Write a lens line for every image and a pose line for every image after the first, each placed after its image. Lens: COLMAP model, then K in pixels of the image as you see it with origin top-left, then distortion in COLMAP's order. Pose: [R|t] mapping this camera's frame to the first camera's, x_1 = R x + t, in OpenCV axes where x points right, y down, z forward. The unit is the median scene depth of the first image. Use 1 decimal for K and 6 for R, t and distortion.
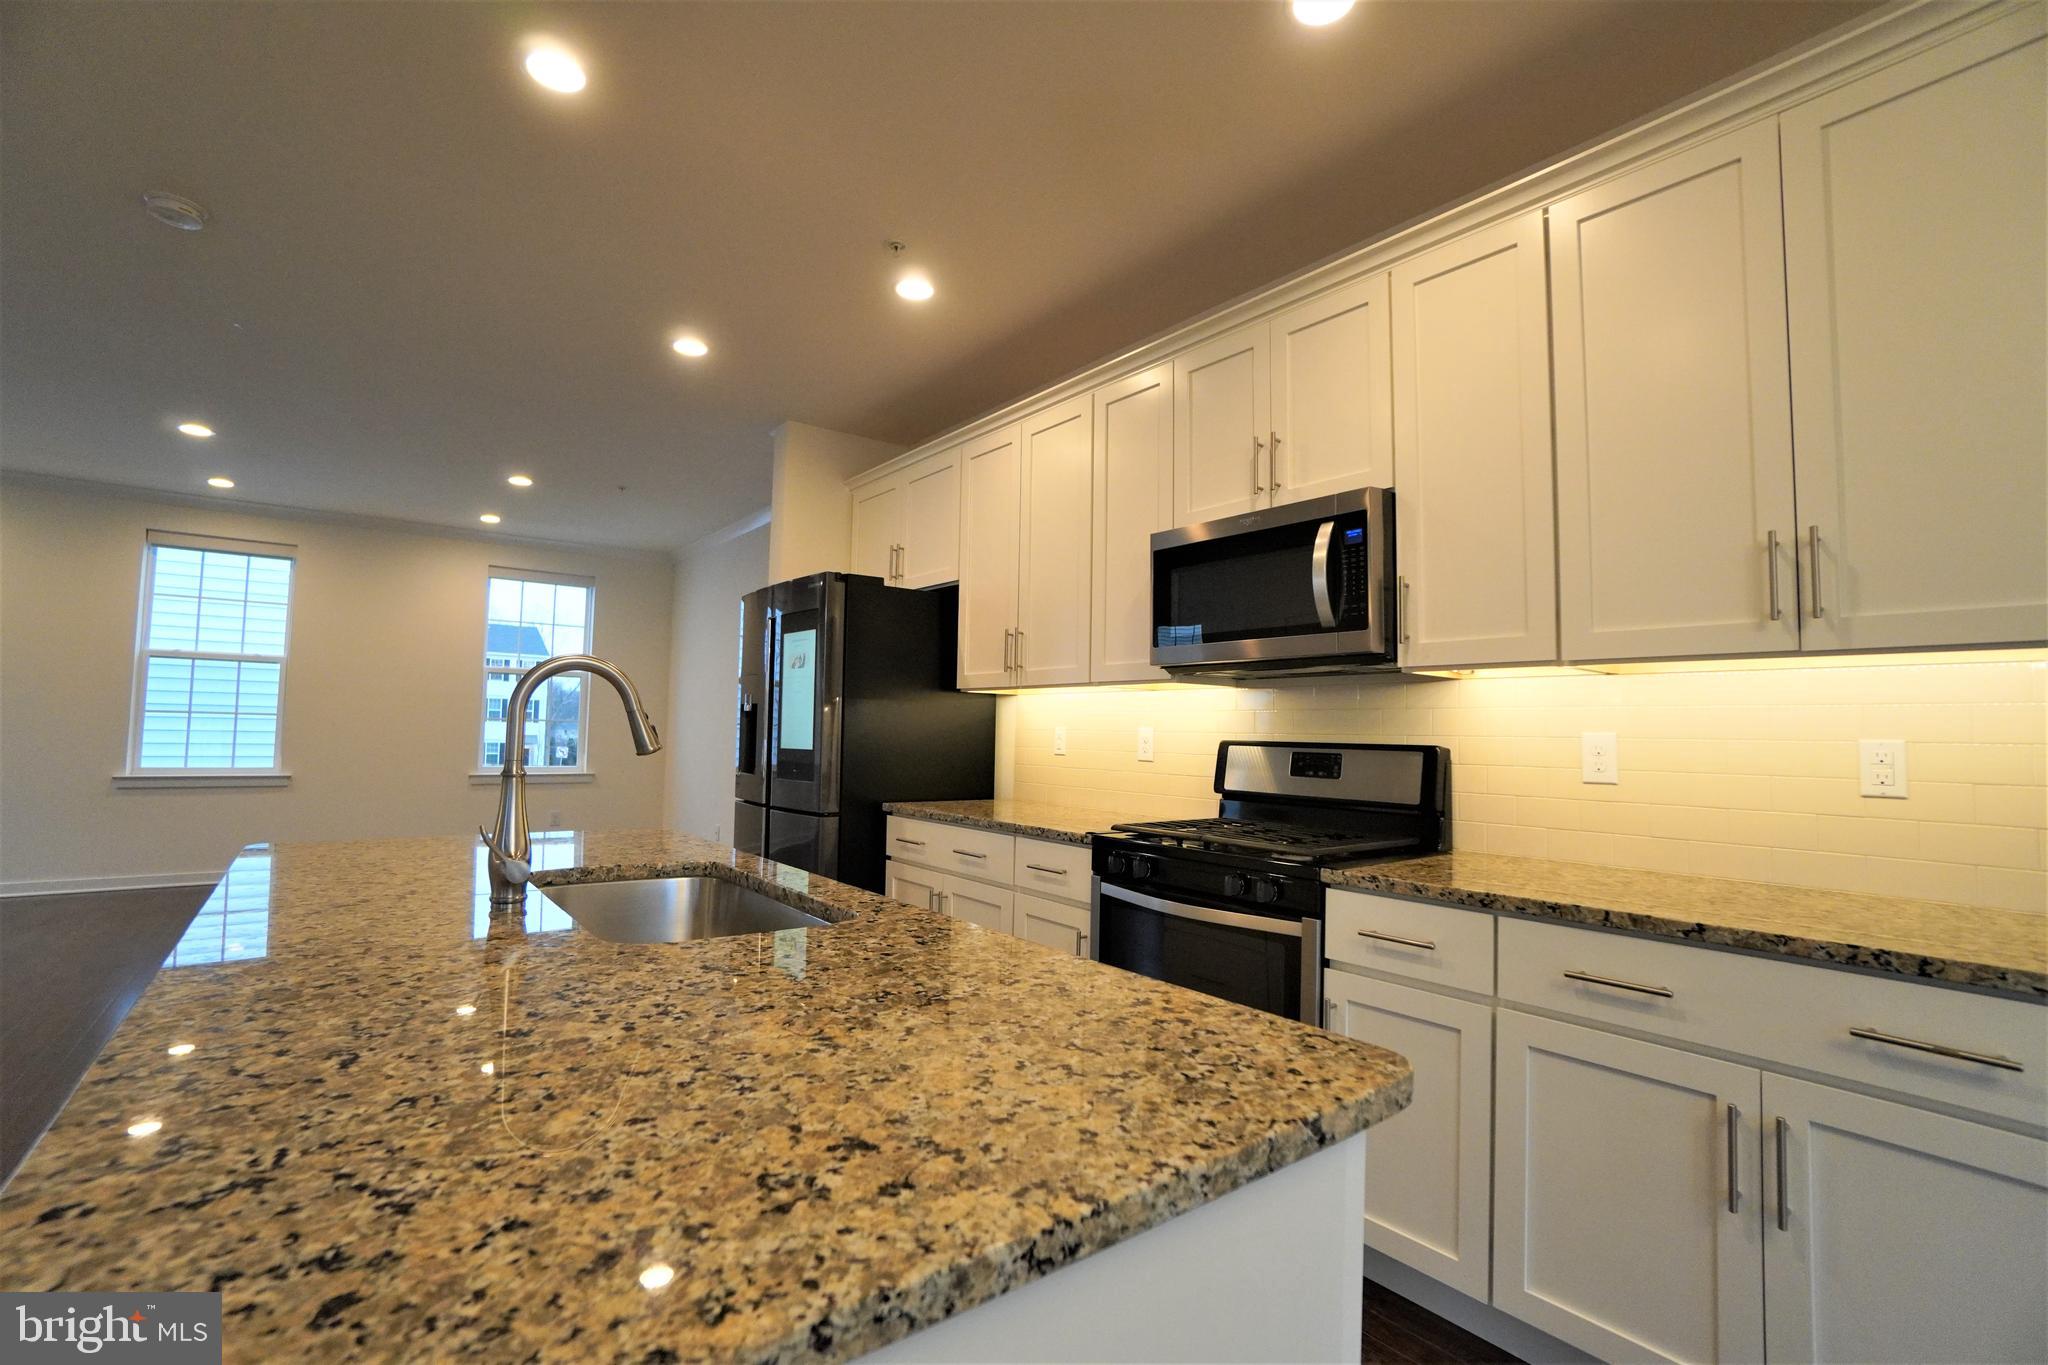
lens RADIAL K [[910.8, 0, 1009.6], [0, 910.8, 678.1], [0, 0, 1]] dist [-0.034783, 0.005760]
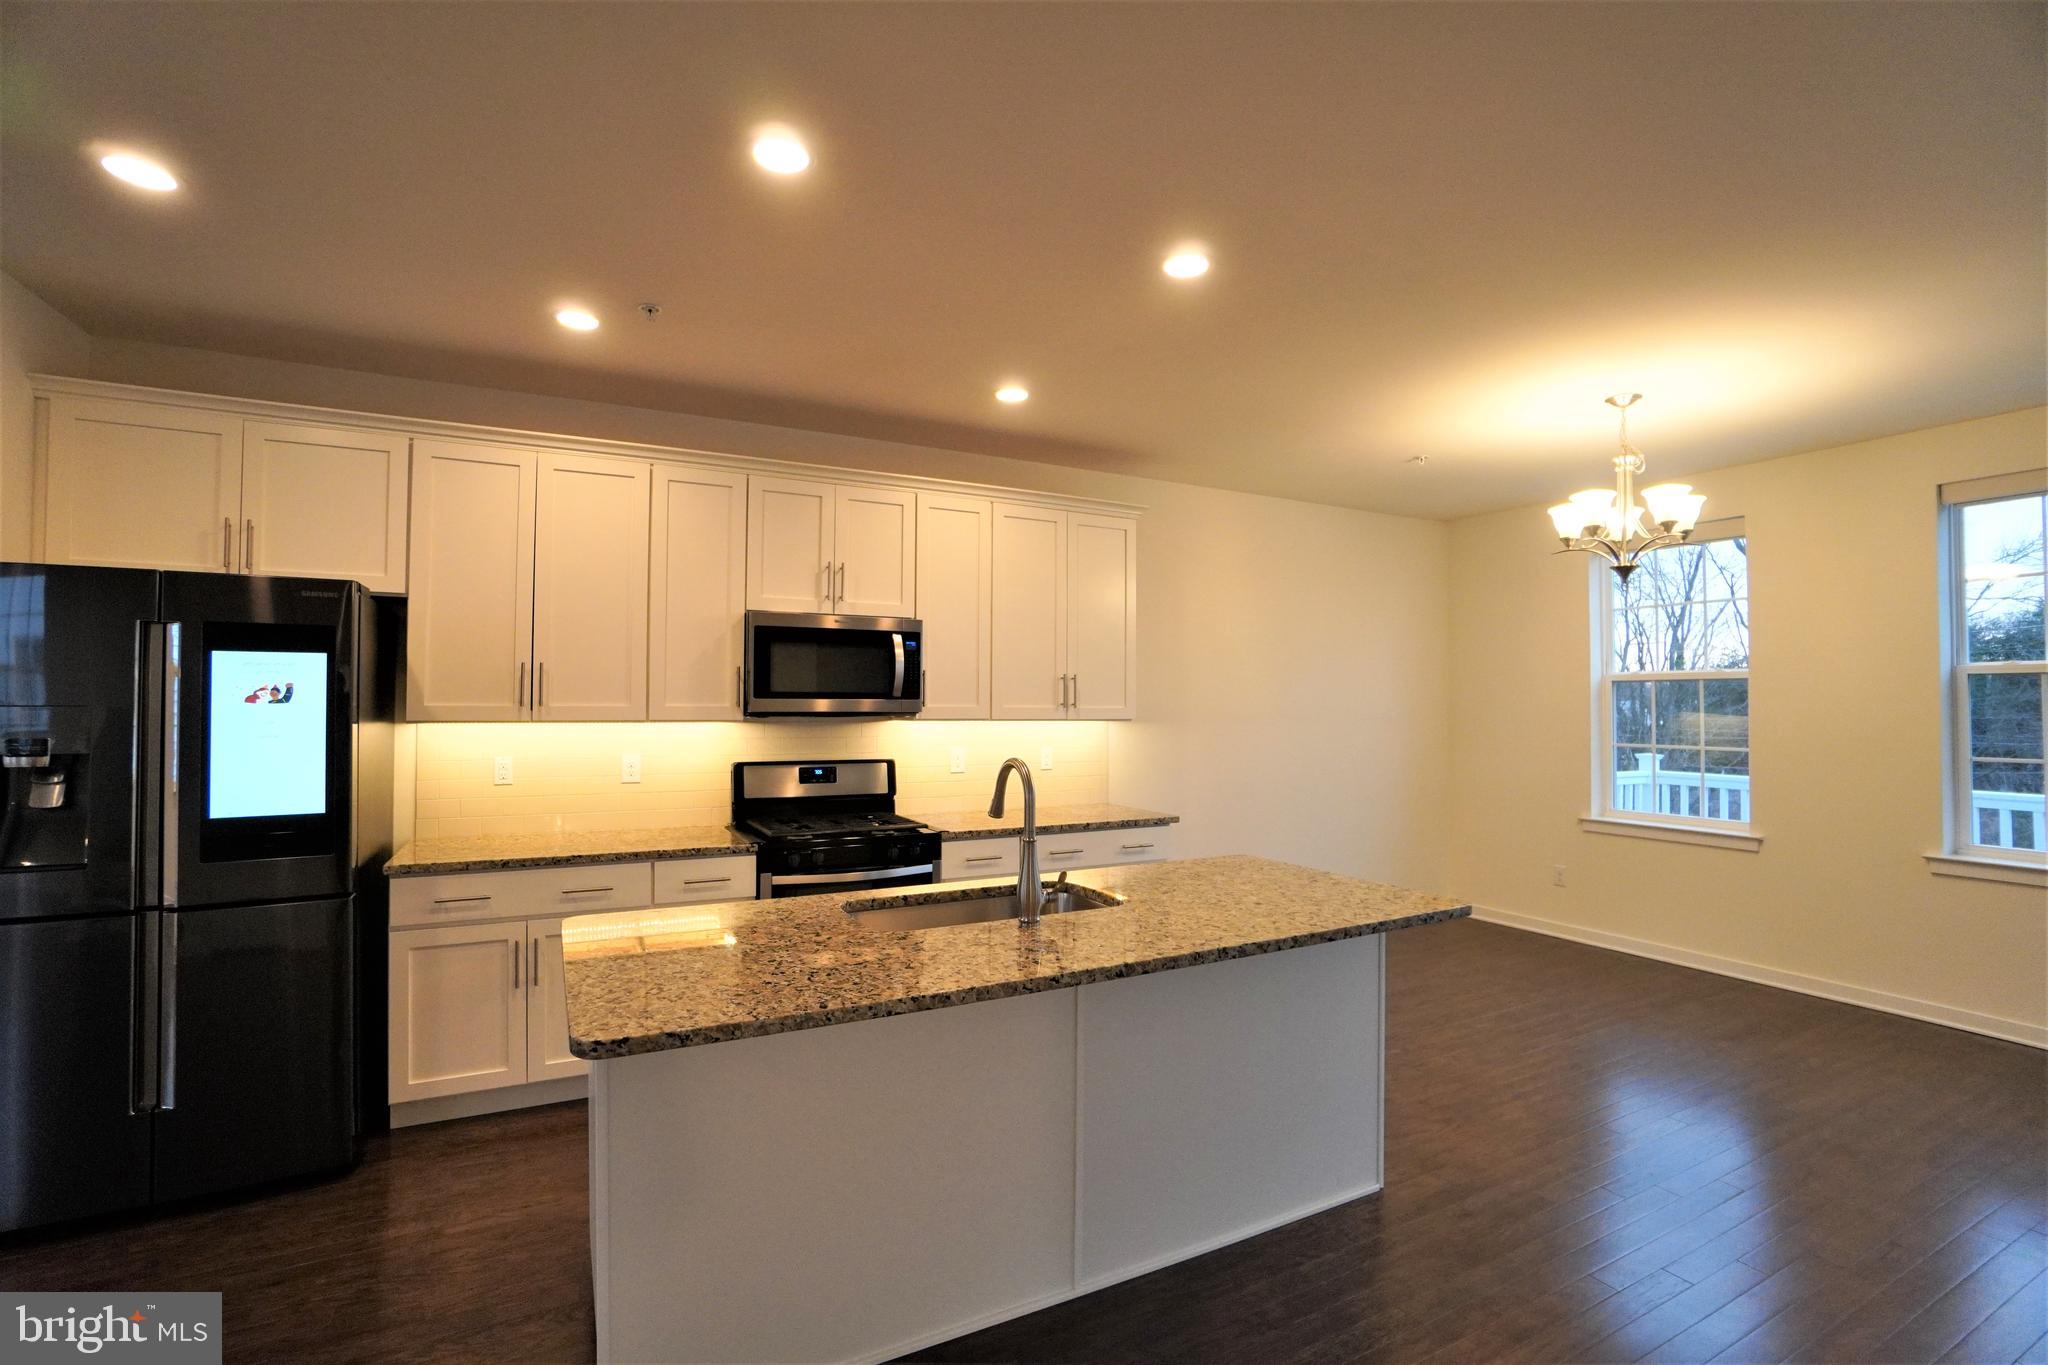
lens RADIAL K [[910.8, 0, 1014.5], [0, 910.8, 692.4], [0, 0, 1]] dist [-0.034783, 0.005760]
pose [[0.170269, -0.001883, 0.985396, -0.413799], [-0.057037, 0.998303, 0.011763, -0.030031], [-0.983746, -0.058207, 0.169872, 0.153261]]
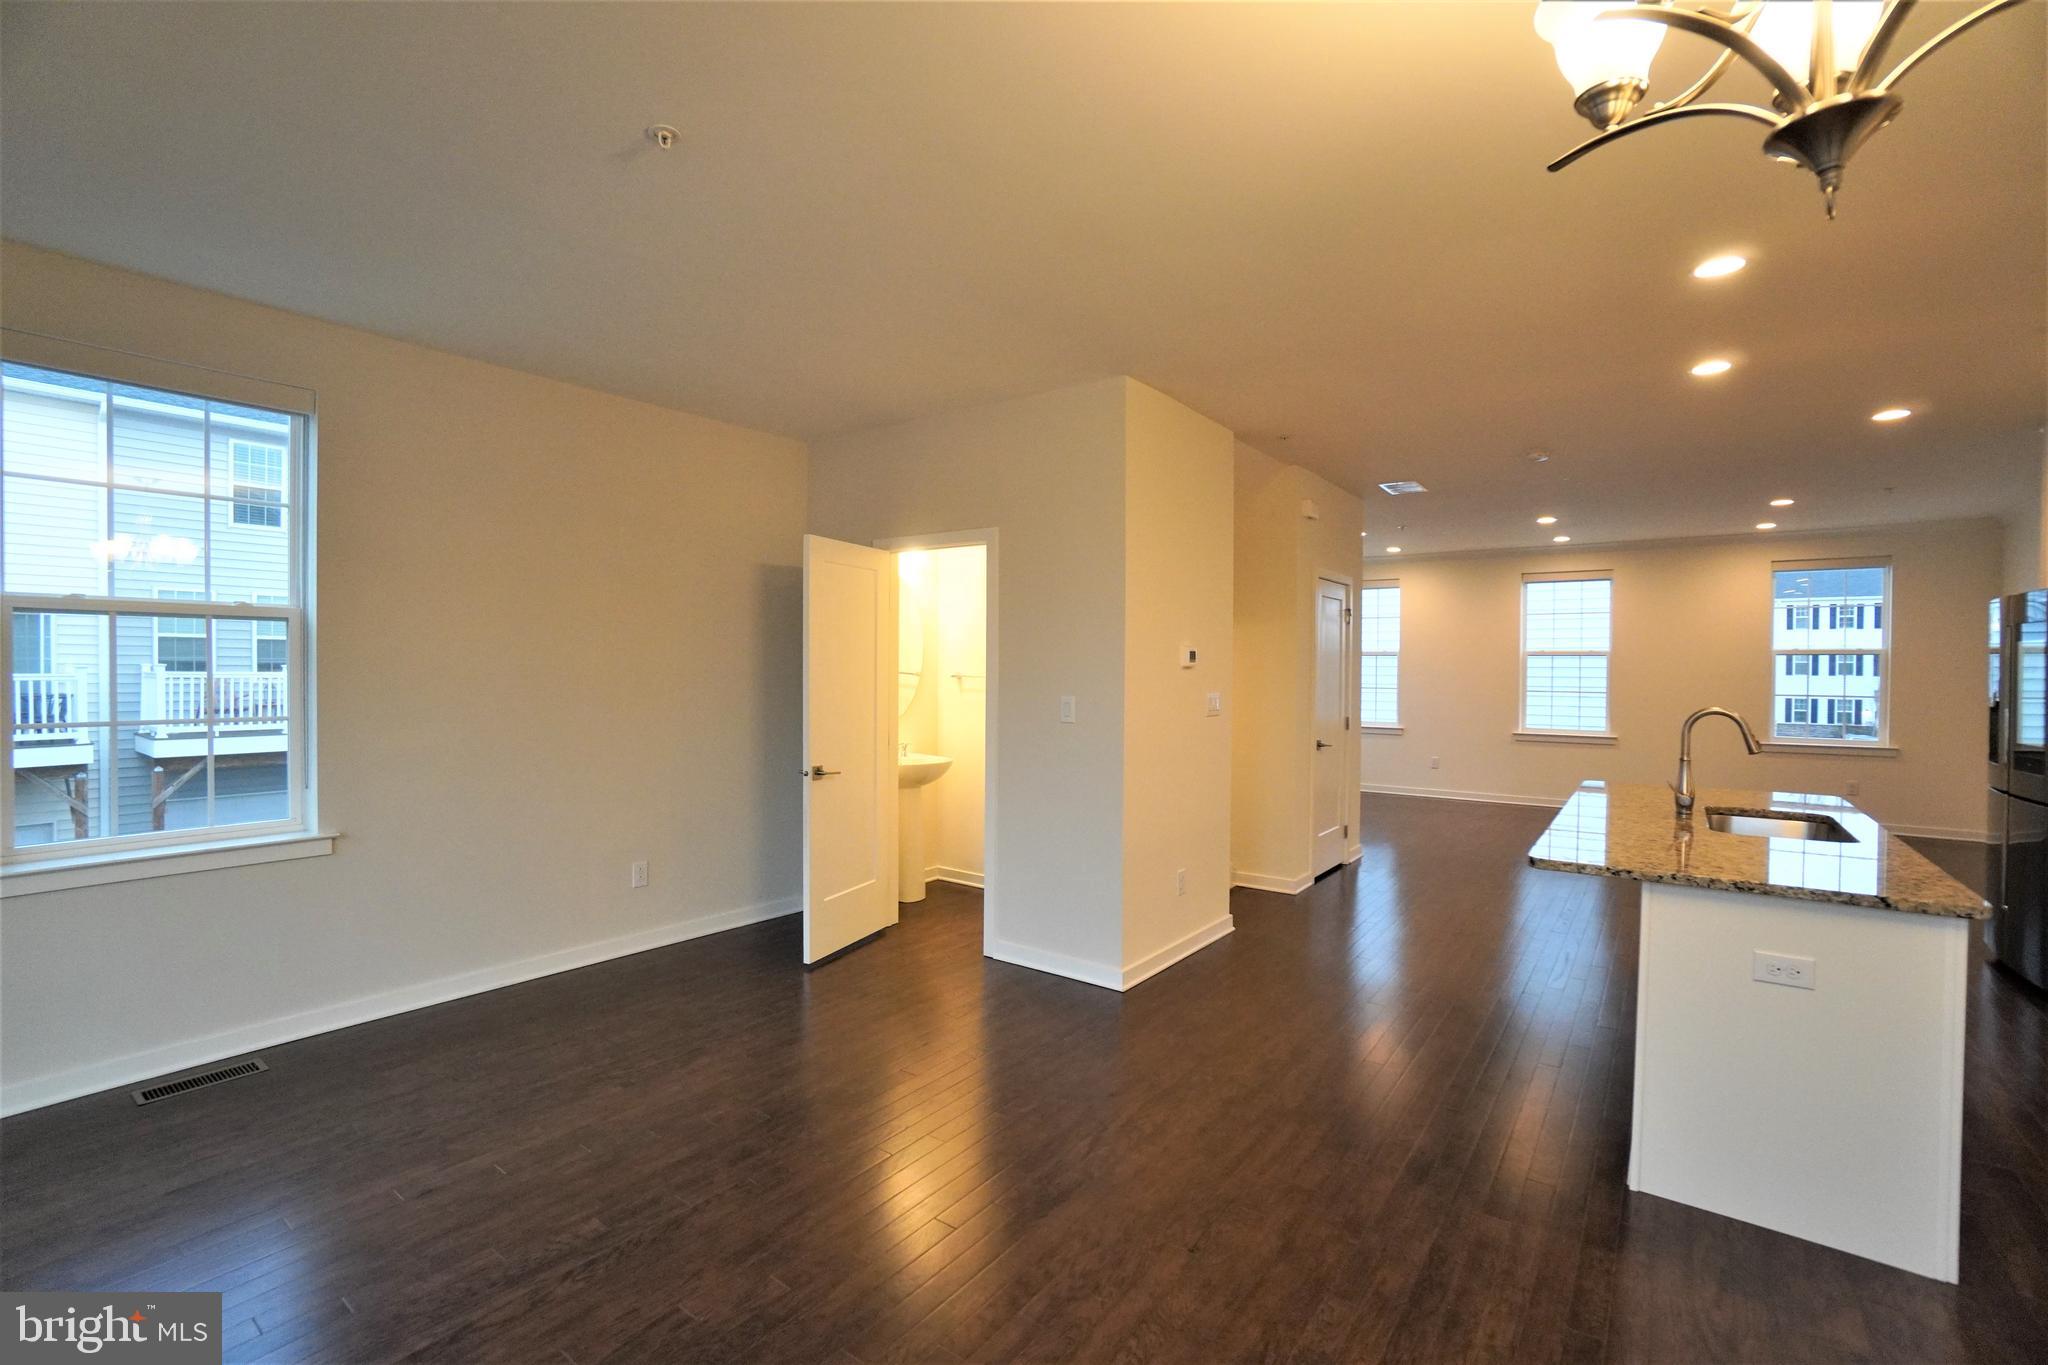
lens RADIAL K [[910.8, 0, 1030.1], [0, 910.8, 684.3], [0, 0, 1]] dist [-0.034783, 0.005760]
pose [[0.302328, -0.003854, -0.953196, 0.262021], [0.061540, 0.997985, 0.015484, -0.054033], [0.951215, -0.063340, 0.301956, -0.299309]]
